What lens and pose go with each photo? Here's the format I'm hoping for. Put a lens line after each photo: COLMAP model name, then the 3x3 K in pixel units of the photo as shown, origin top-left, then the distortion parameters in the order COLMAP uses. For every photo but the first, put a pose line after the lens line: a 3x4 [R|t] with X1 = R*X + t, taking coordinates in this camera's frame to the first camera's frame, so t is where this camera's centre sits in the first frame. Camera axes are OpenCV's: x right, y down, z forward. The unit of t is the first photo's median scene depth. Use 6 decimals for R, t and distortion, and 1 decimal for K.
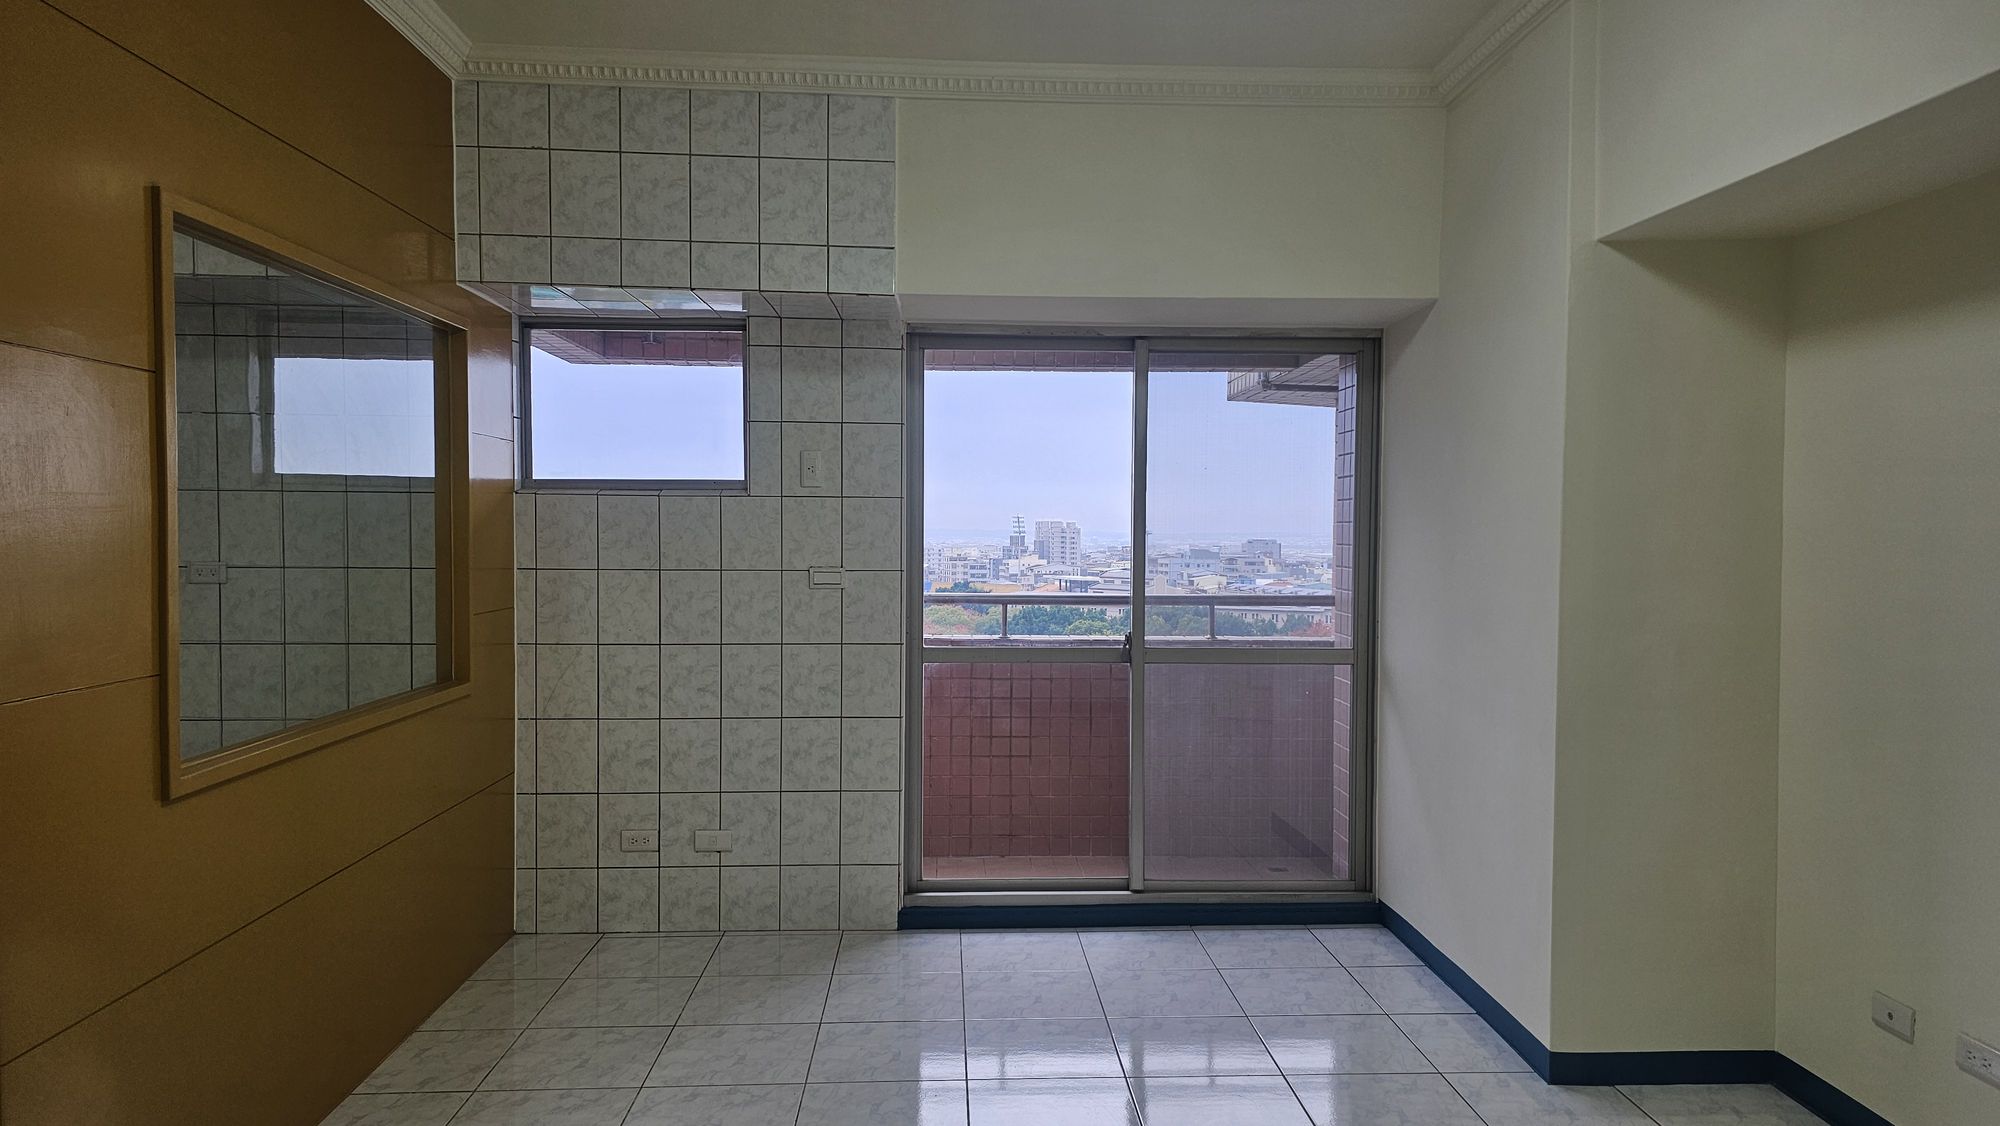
lens RADIAL K [[1335.2, 0, 1000.8], [0, 1335.2, 571.5], [0, 0, 1]] dist [0.066828, -0.005863]
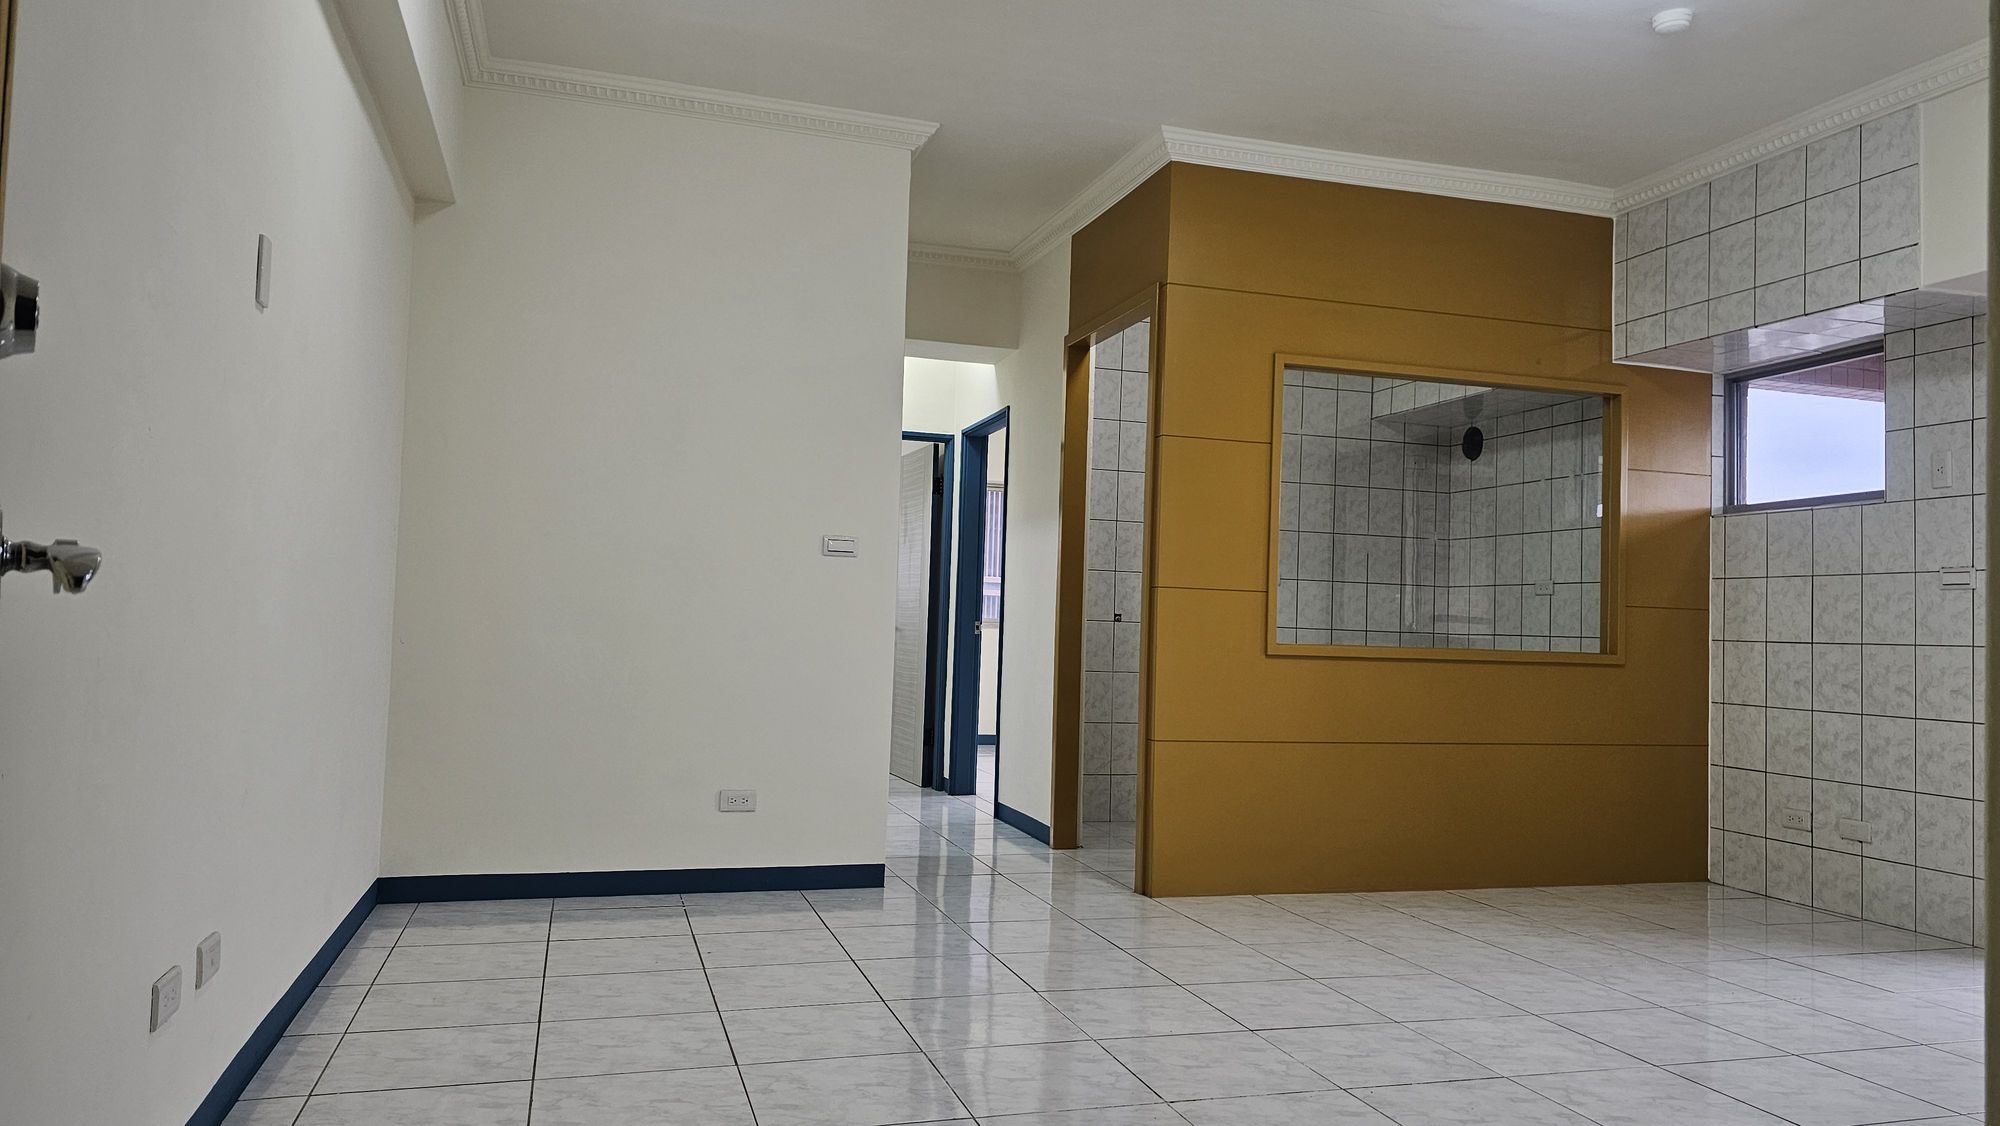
lens RADIAL K [[1335.2, 0, 998.6], [0, 1335.2, 559.7], [0, 0, 1]] dist [0.066828, -0.005863]
pose [[0.257307, -0.044159, -0.965320, 0.665213], [-0.063438, 0.996029, -0.062473, 0.098895], [0.964245, 0.077312, 0.253484, 0.060829]]
